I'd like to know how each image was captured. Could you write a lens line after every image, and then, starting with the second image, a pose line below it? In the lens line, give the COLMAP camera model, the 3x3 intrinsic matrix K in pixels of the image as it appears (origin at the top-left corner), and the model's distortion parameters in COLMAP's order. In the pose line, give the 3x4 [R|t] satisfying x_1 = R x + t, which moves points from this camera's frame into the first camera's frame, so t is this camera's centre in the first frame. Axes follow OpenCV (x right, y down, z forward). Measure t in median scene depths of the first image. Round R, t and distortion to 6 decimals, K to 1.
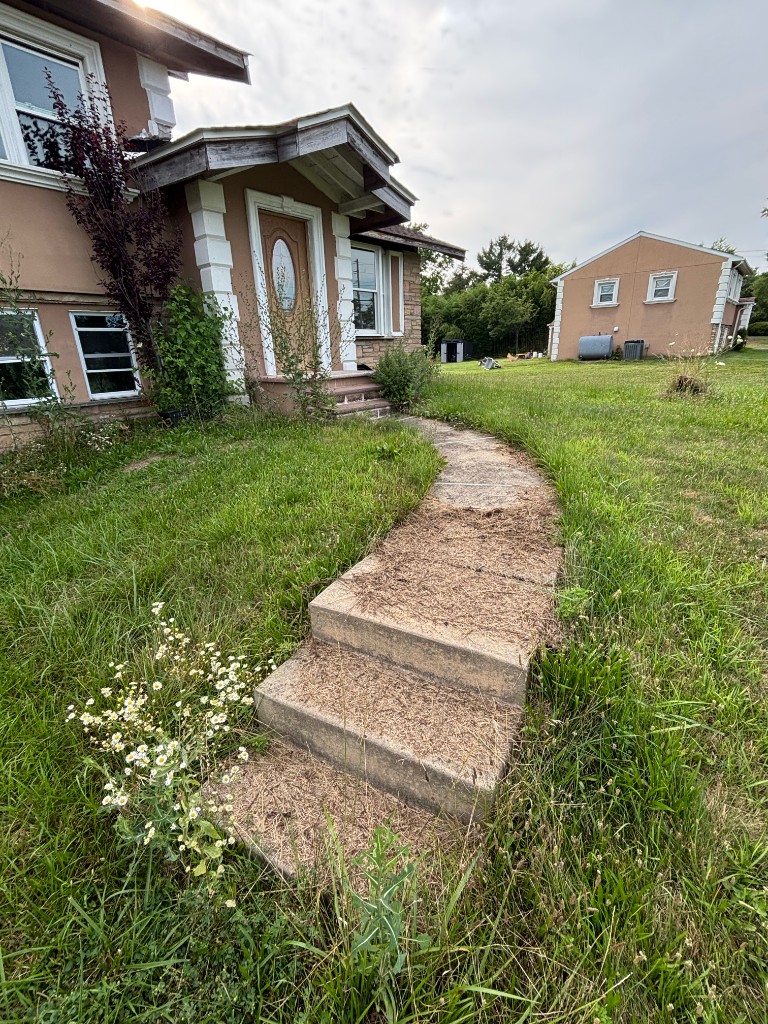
lens RADIAL K [[458.6, 0, 384.0], [0, 458.6, 512.0], [0, 0, 1]] dist [-0.012729, 0.009302]
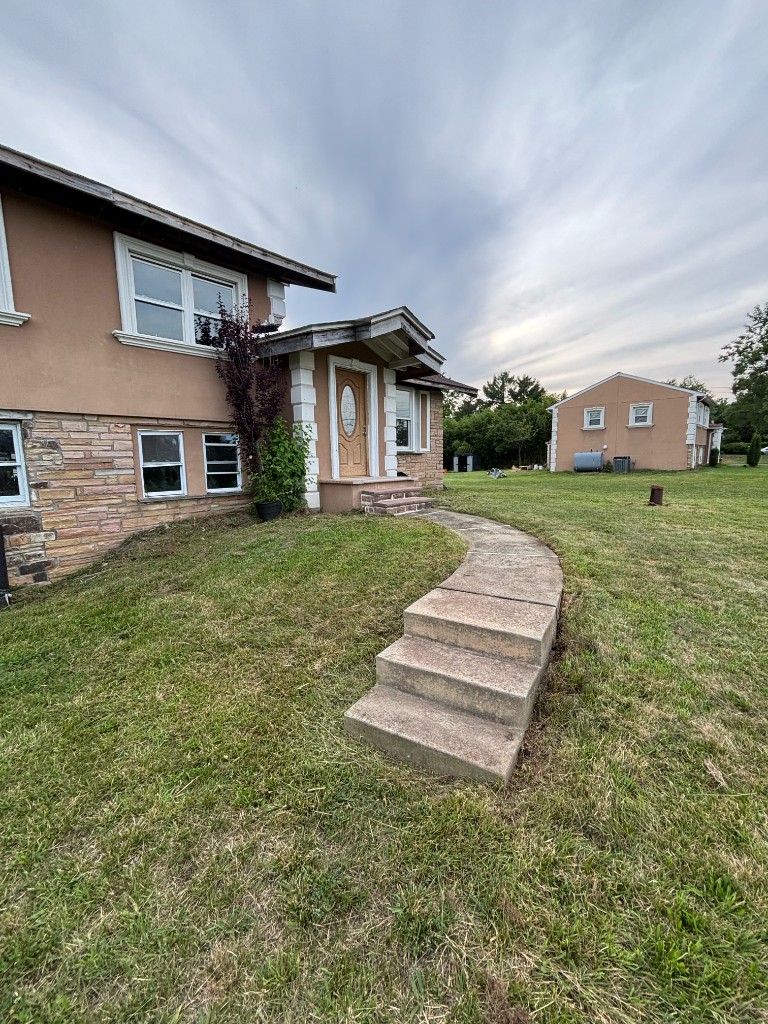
lens RADIAL K [[414.1, 0, 384.0], [0, 414.1, 512.0], [0, 0, 1]] dist [0.009278, -0.000080]
pose [[0.998783, 0.020973, -0.044650, -0.054515], [-0.030113, 0.976133, -0.215075, 0.054451], [0.039073, 0.216157, 0.975576, -0.160763]]
